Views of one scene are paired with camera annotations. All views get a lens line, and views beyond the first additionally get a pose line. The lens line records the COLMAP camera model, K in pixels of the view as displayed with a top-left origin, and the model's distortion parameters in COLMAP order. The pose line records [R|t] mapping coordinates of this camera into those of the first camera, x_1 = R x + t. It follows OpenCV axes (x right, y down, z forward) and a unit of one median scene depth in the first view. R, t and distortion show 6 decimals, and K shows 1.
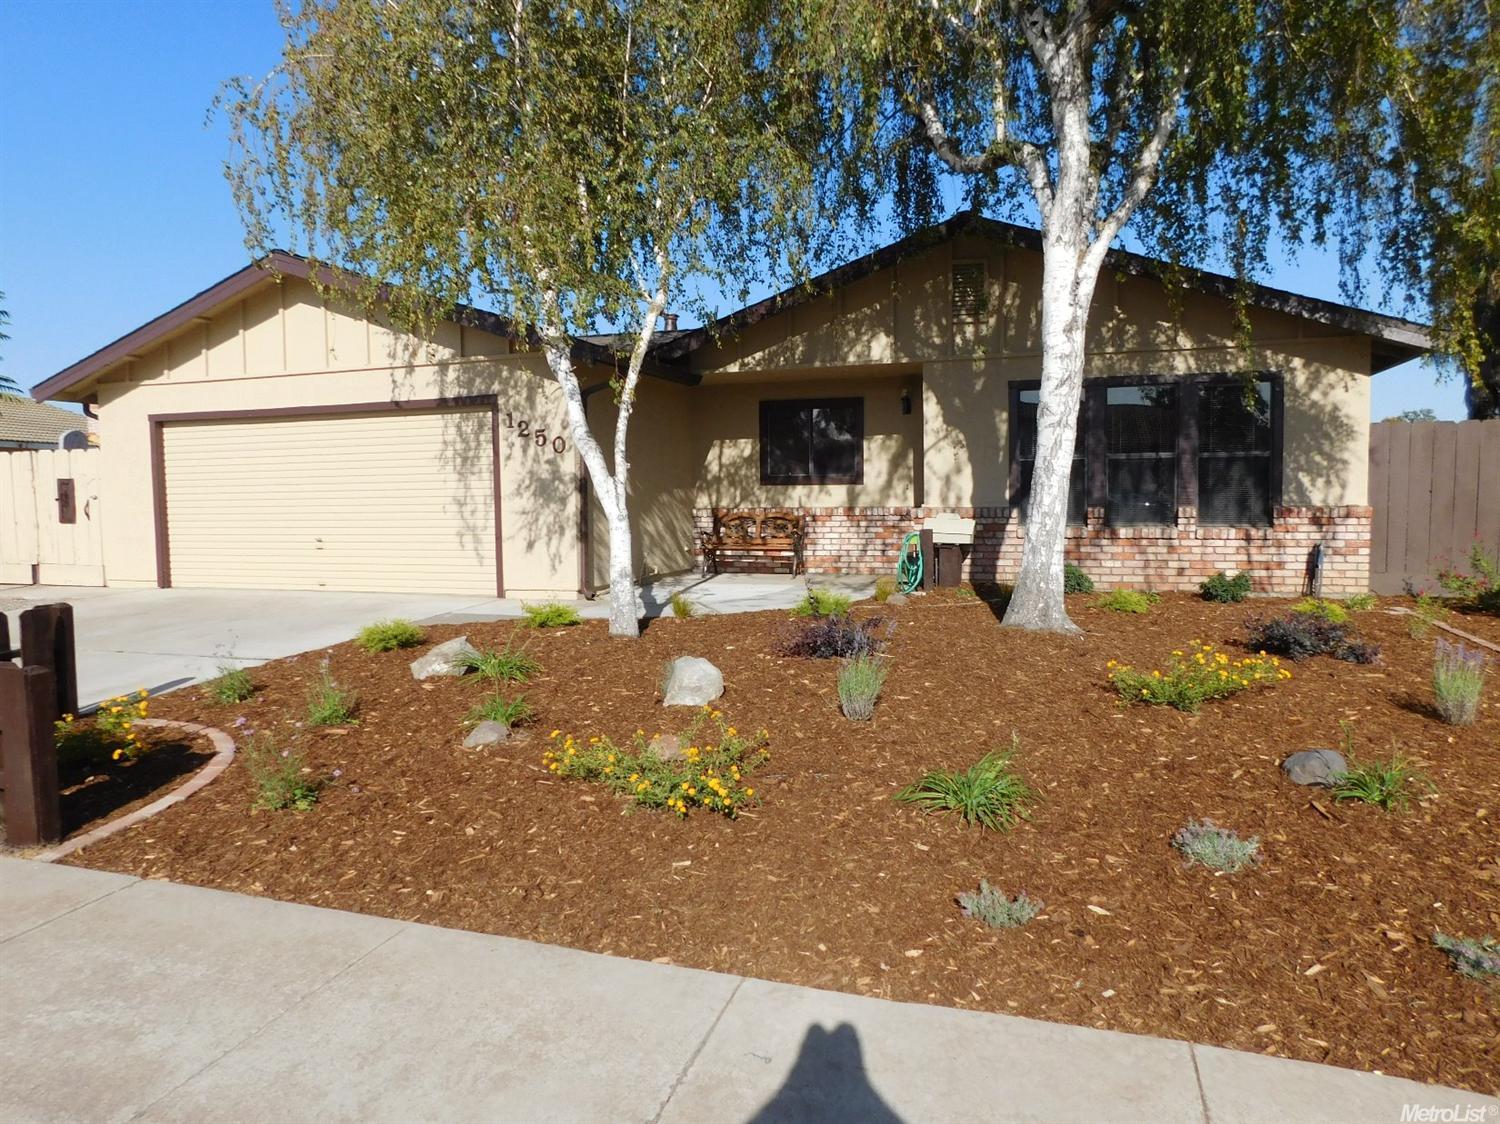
lens RADIAL K [[982.6, 0, 766.8], [0, 982.6, 559.2], [0, 0, 1]] dist [-0.064664, 0.046904]
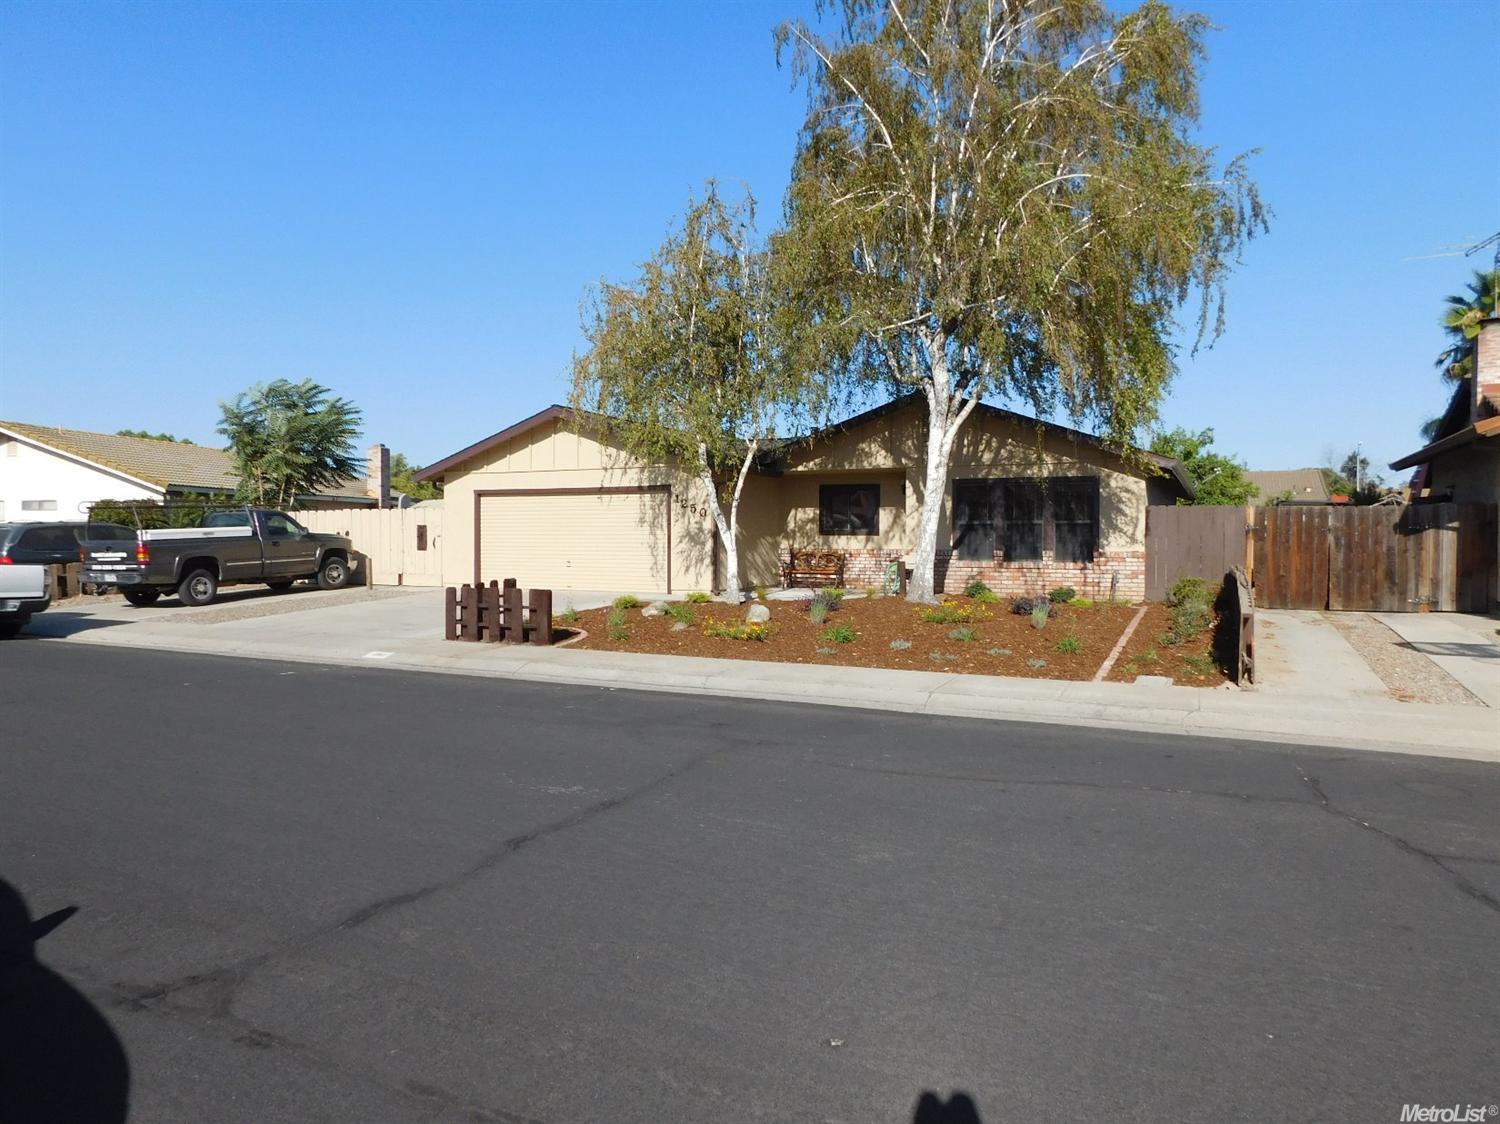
lens RADIAL K [[982.6, 0, 766.8], [0, 982.6, 559.2], [0, 0, 1]] dist [-0.064664, 0.046904]
pose [[0.992189, 0.017923, -0.123449, 0.136301], [-0.023777, 0.998653, -0.046107, 0.053623], [0.122457, 0.048682, 0.991279, -0.803222]]
